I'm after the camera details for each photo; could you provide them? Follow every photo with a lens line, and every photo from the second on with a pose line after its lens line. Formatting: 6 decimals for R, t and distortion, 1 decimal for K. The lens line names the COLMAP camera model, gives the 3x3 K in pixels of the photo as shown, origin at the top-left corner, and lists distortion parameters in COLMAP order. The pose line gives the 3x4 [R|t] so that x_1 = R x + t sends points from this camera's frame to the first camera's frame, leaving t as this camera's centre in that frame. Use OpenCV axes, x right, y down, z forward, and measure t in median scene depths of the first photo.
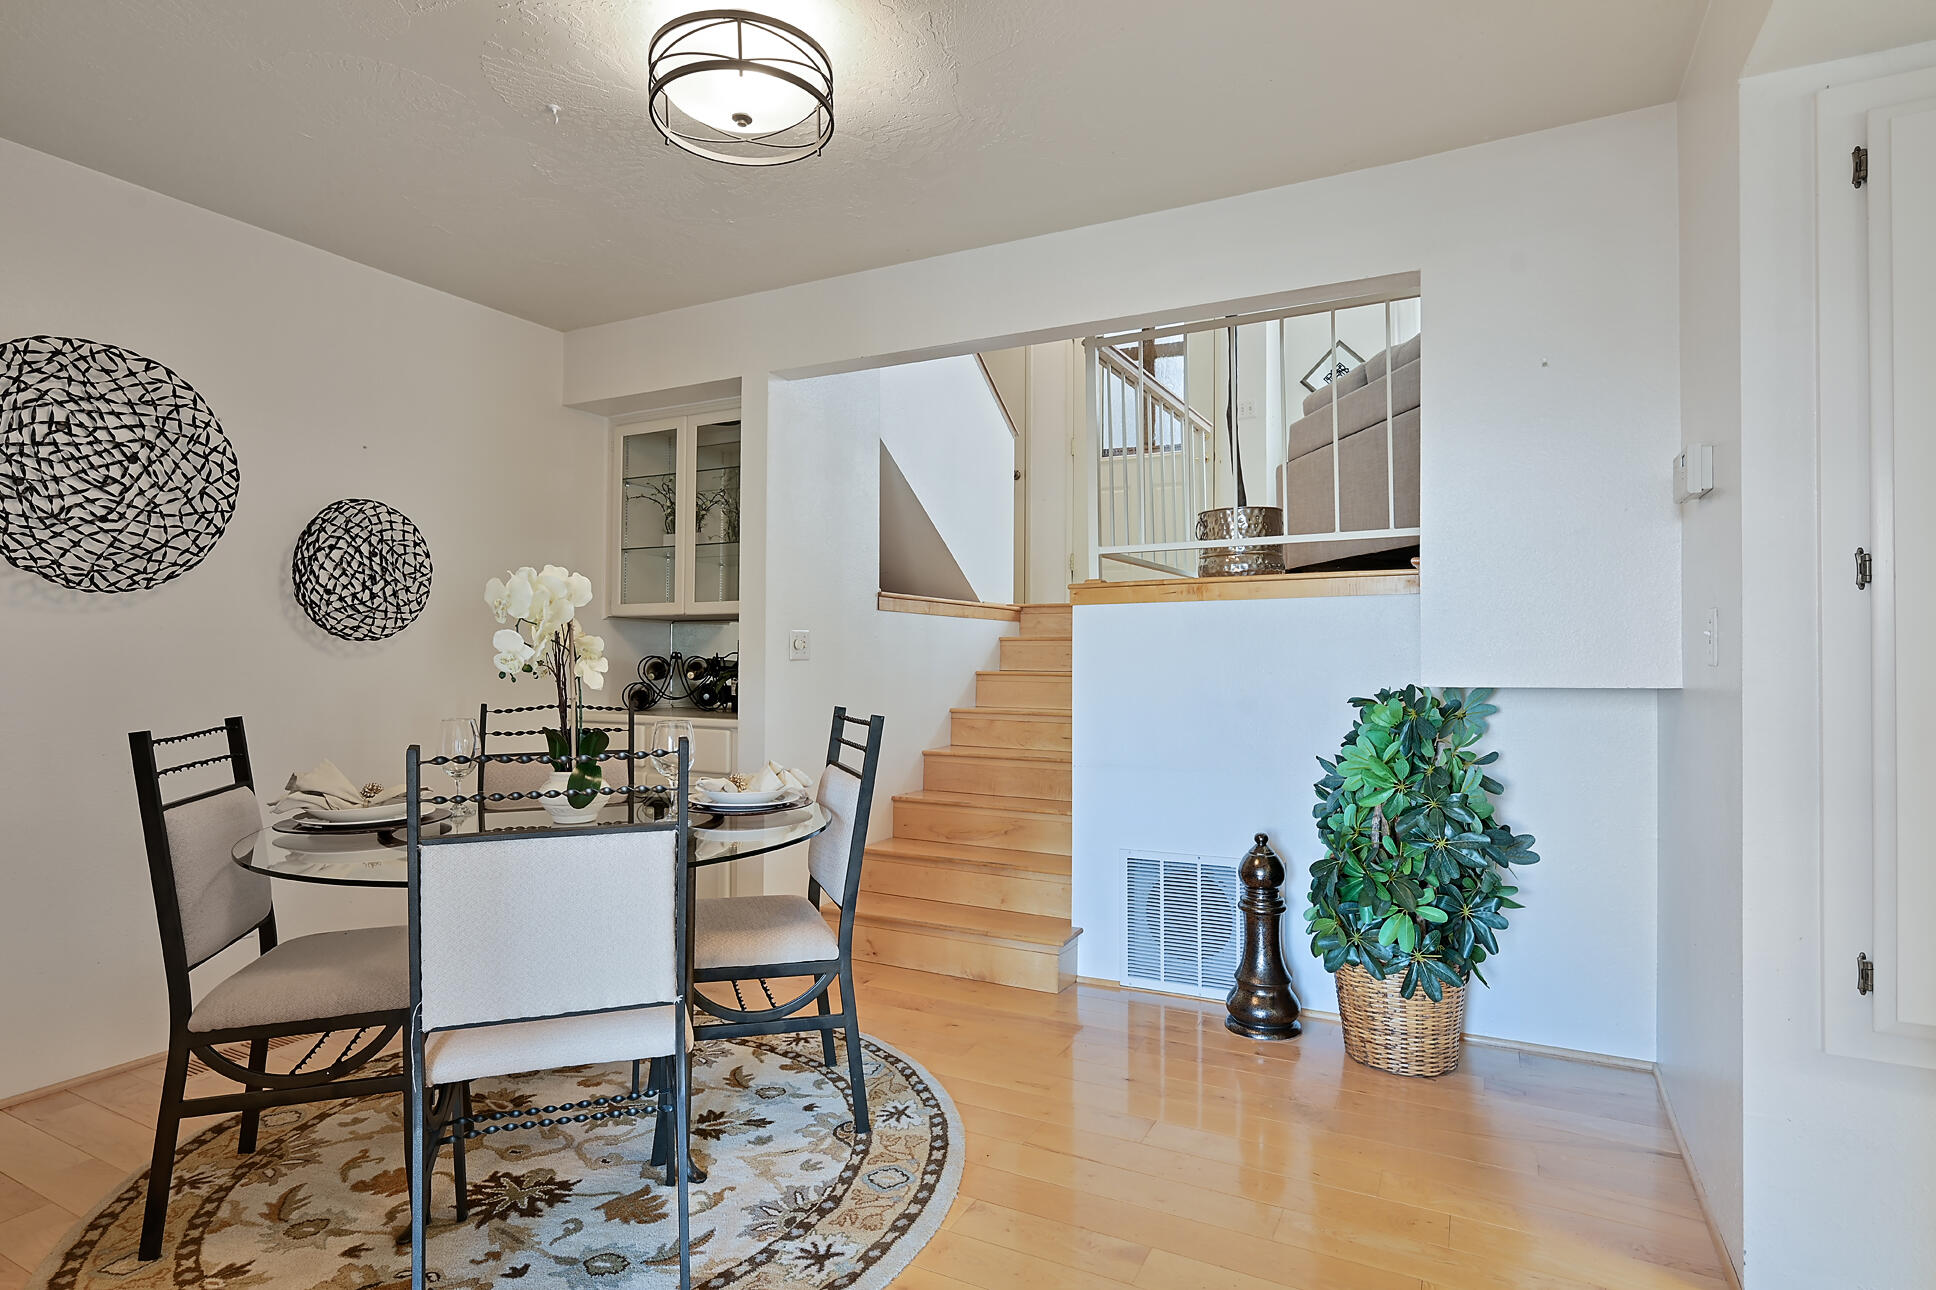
lens RADIAL K [[987.1, 0, 983.1], [0, 987.1, 646.0], [0, 0, 1]] dist [-0.005815, 0.000624]
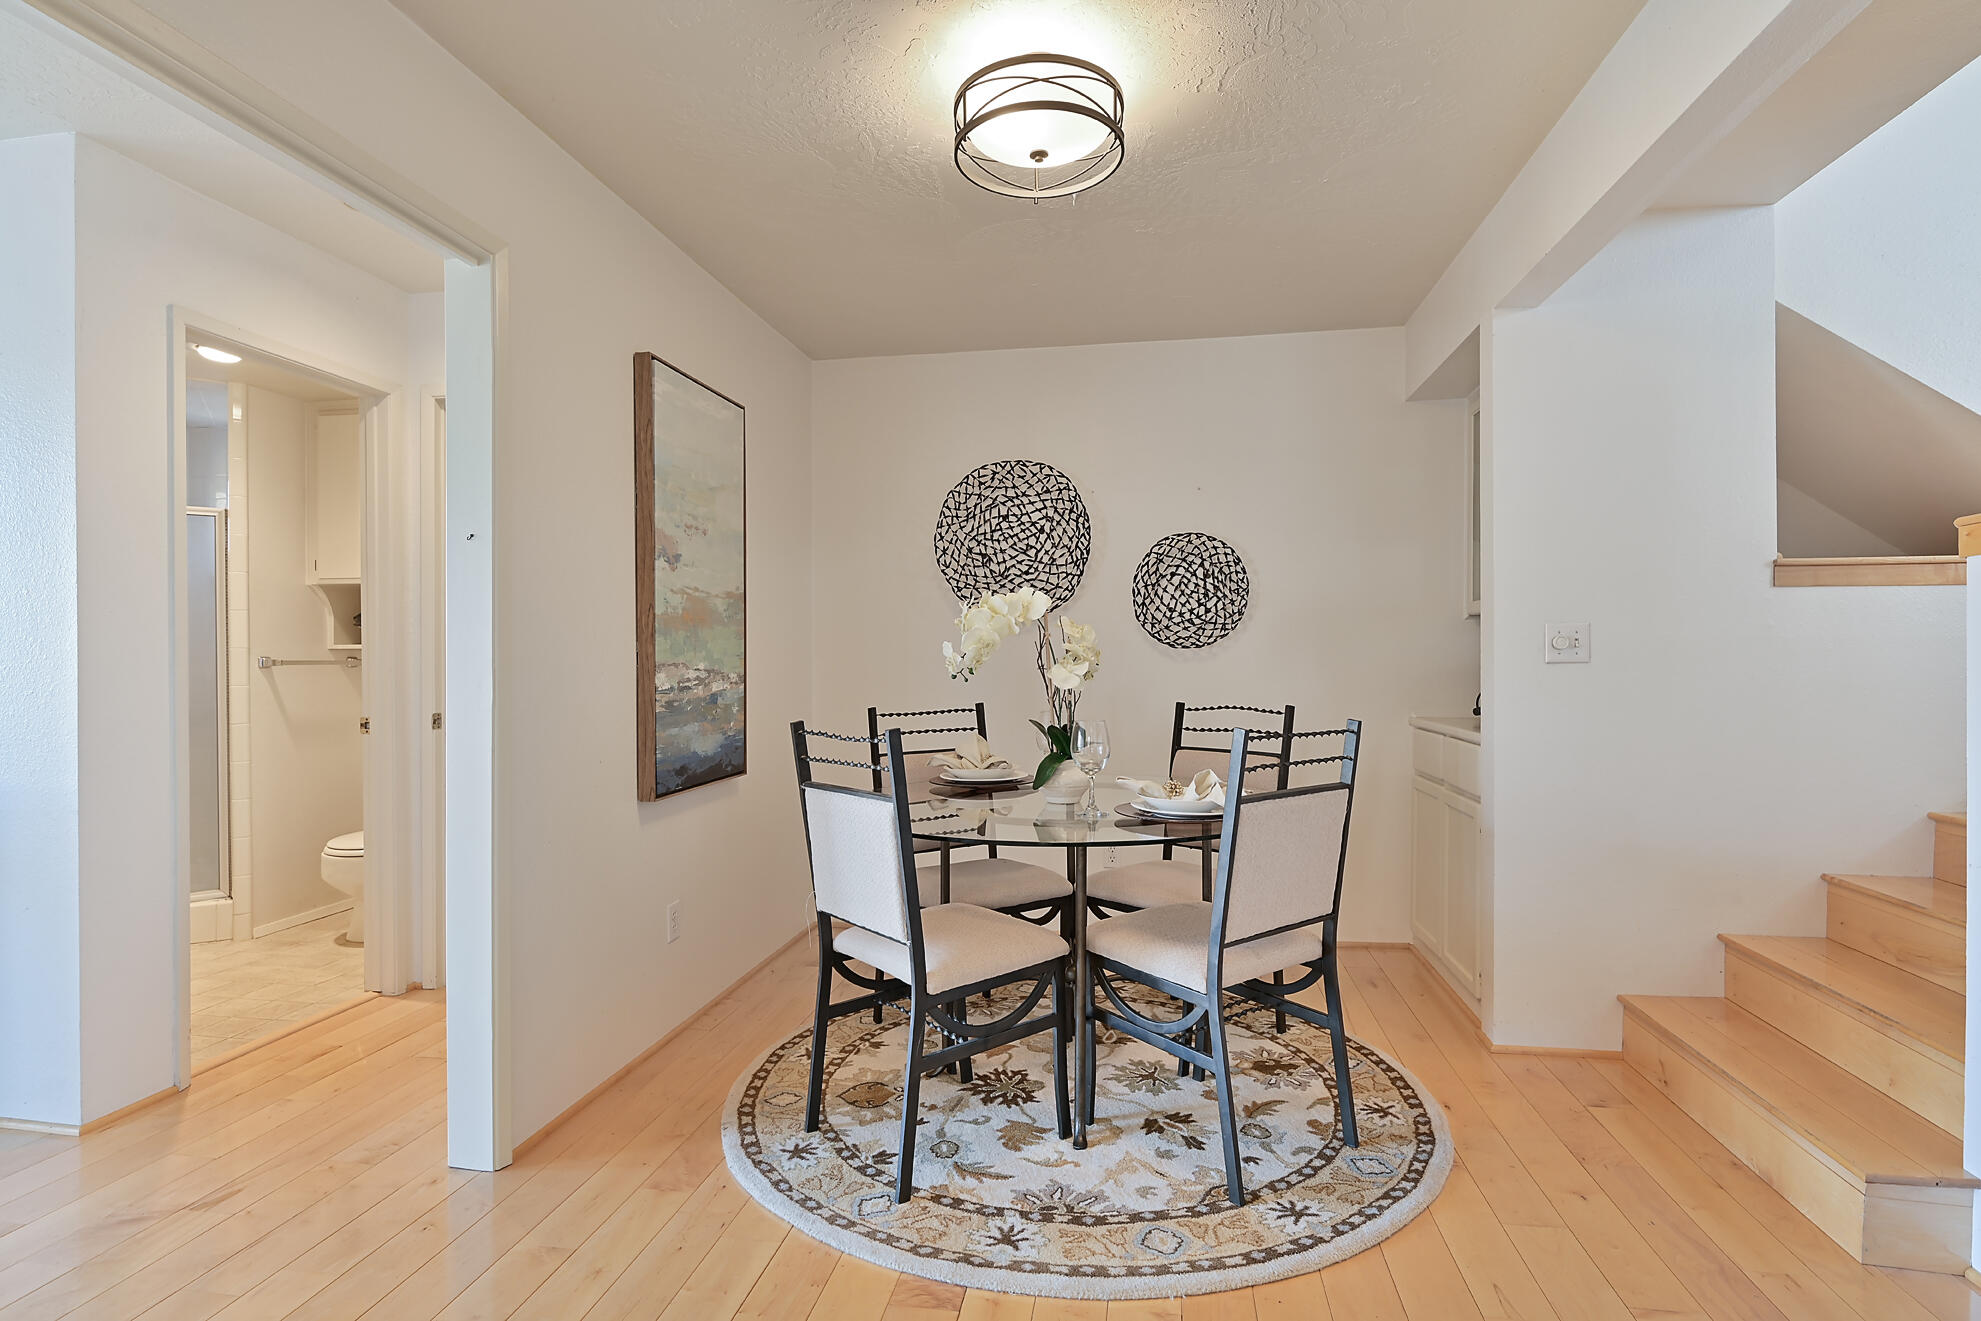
lens RADIAL K [[1010.0, 0, 1005.9], [0, 1010.0, 661.5], [0, 0, 1]] dist [-0.005815, 0.000624]
pose [[0.307793, -0.000657, -0.951453, 0.588573], [0.017979, 0.999825, 0.005126, 0.000981], [0.951284, -0.018684, 0.307751, 0.469396]]
